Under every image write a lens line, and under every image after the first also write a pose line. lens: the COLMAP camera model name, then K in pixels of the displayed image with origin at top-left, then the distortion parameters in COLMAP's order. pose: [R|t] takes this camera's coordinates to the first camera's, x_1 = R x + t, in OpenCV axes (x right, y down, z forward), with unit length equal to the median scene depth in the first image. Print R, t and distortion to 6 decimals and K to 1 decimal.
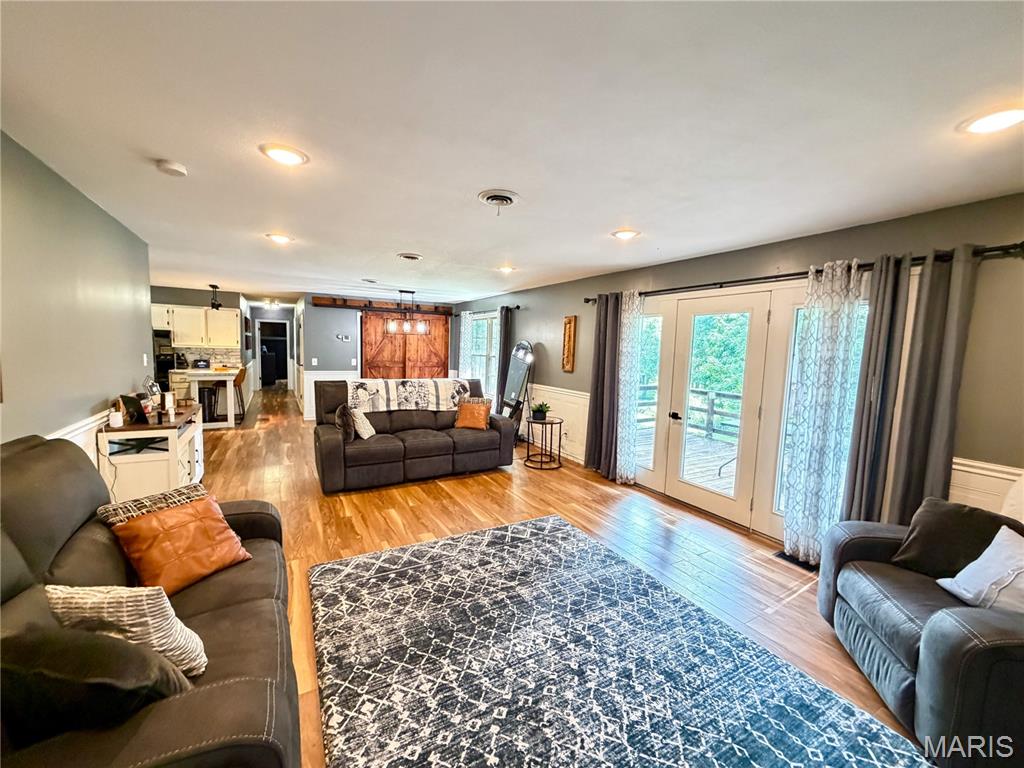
lens RADIAL K [[407.4, 0, 508.6], [0, 407.4, 383.6], [0, 0, 1]] dist [0.000797, 0.000171]
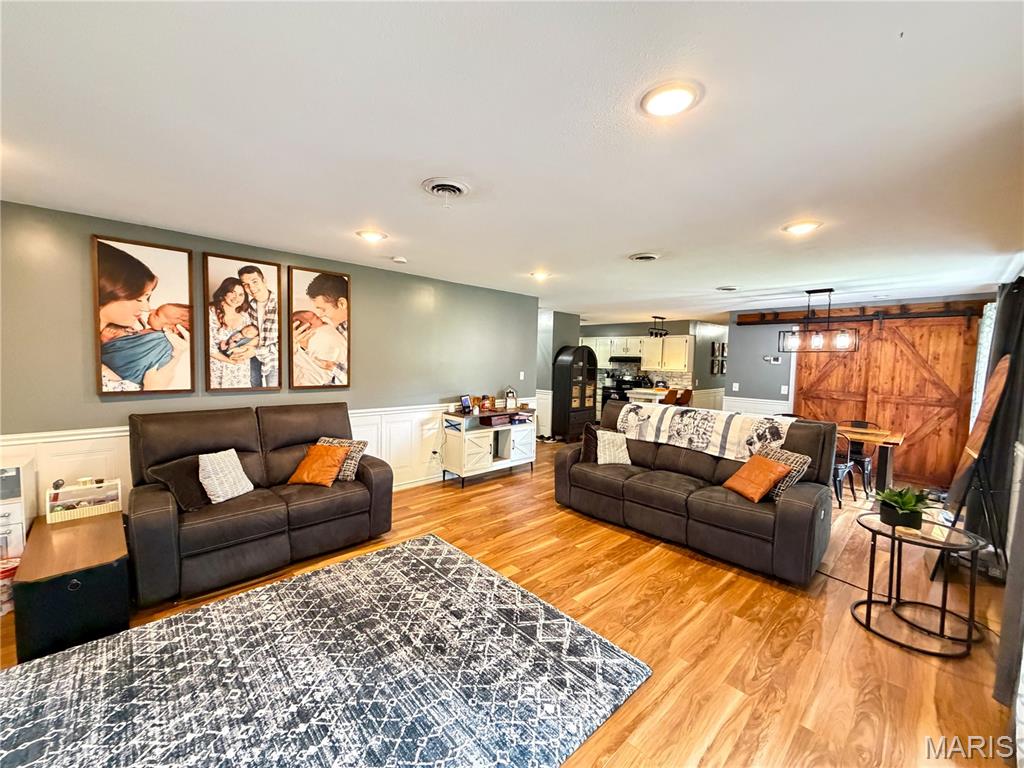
lens RADIAL K [[407.4, 0, 509.2], [0, 407.4, 383.8], [0, 0, 1]] dist [0.000797, 0.000171]
pose [[0.239784, 0.034454, -0.970215, 0.716935], [-0.100525, 0.994879, 0.010486, -0.051926], [0.965608, 0.095016, 0.242019, 0.791383]]
